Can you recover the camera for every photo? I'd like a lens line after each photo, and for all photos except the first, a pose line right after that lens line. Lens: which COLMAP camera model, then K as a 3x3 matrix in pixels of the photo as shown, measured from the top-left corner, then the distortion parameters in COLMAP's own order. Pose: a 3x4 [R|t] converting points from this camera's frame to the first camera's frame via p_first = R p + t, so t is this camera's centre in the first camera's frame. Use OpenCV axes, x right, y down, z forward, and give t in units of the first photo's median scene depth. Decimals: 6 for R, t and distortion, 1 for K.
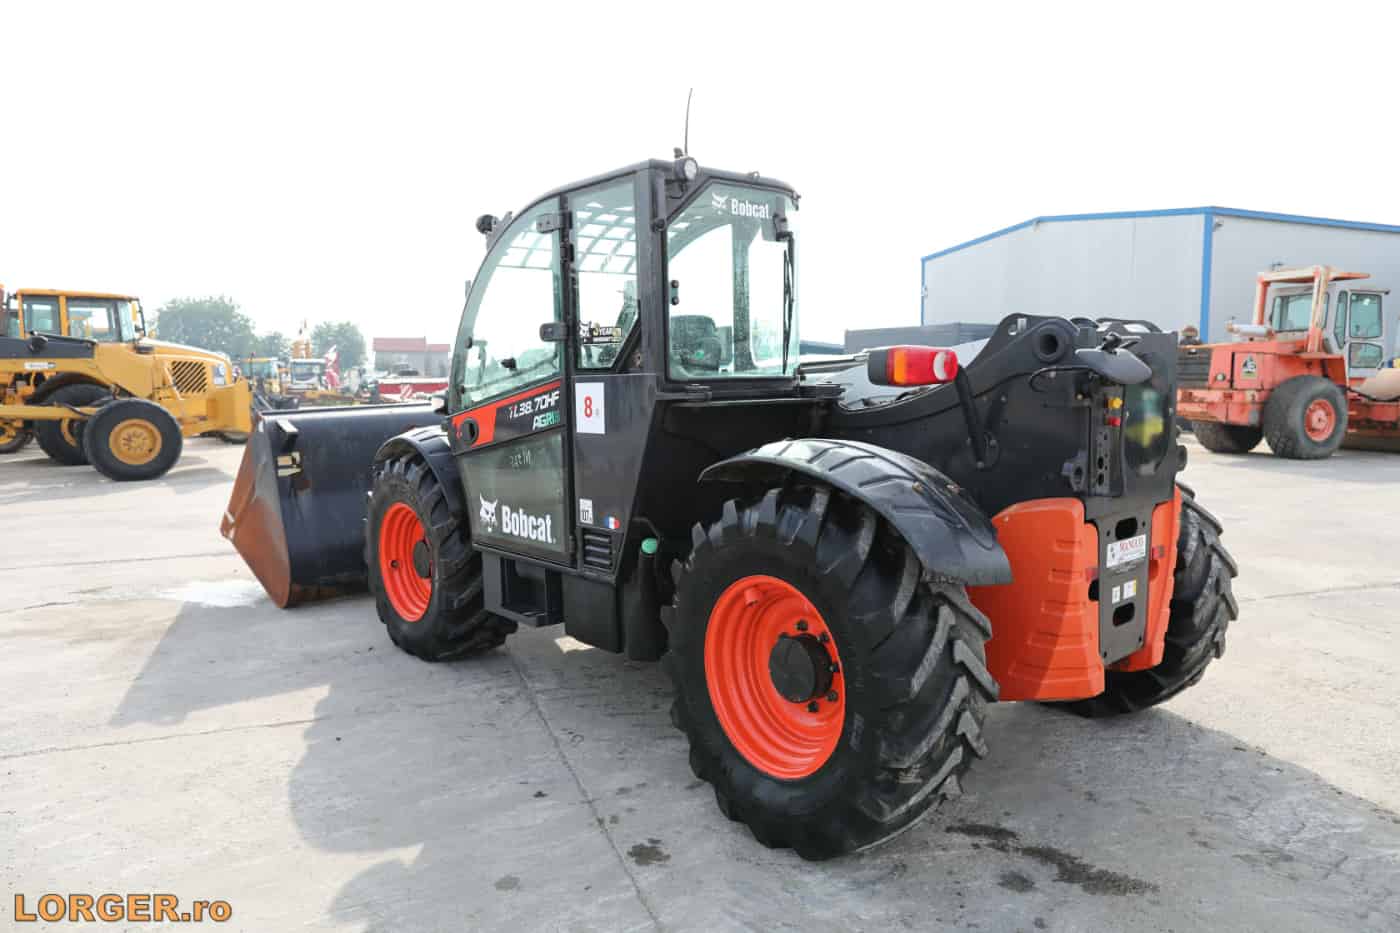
lens RADIAL K [[944.1, 0, 696.5], [0, 944.1, 470.4], [0, 0, 1]] dist [-0.001323, -0.000030]
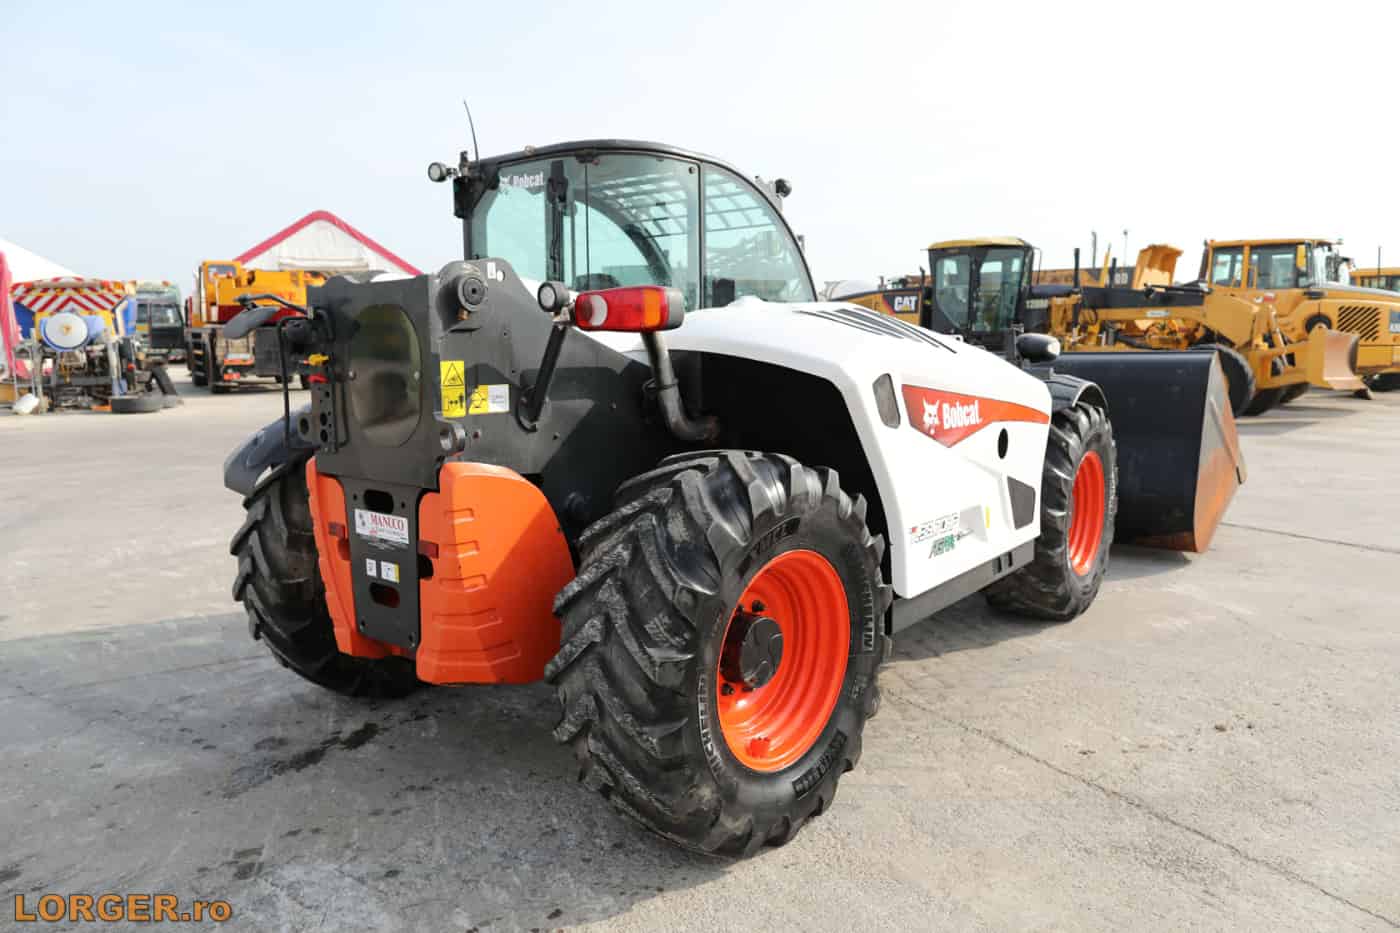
lens RADIAL K [[944.1, 0, 695.6], [0, 944.1, 468.1], [0, 0, 1]] dist [-0.001323, -0.000030]
pose [[0.181173, 0.147506, -0.972326, 1.378498], [-0.092816, 0.986839, 0.132413, -0.117518], [0.979062, 0.066257, 0.192479, 1.112357]]
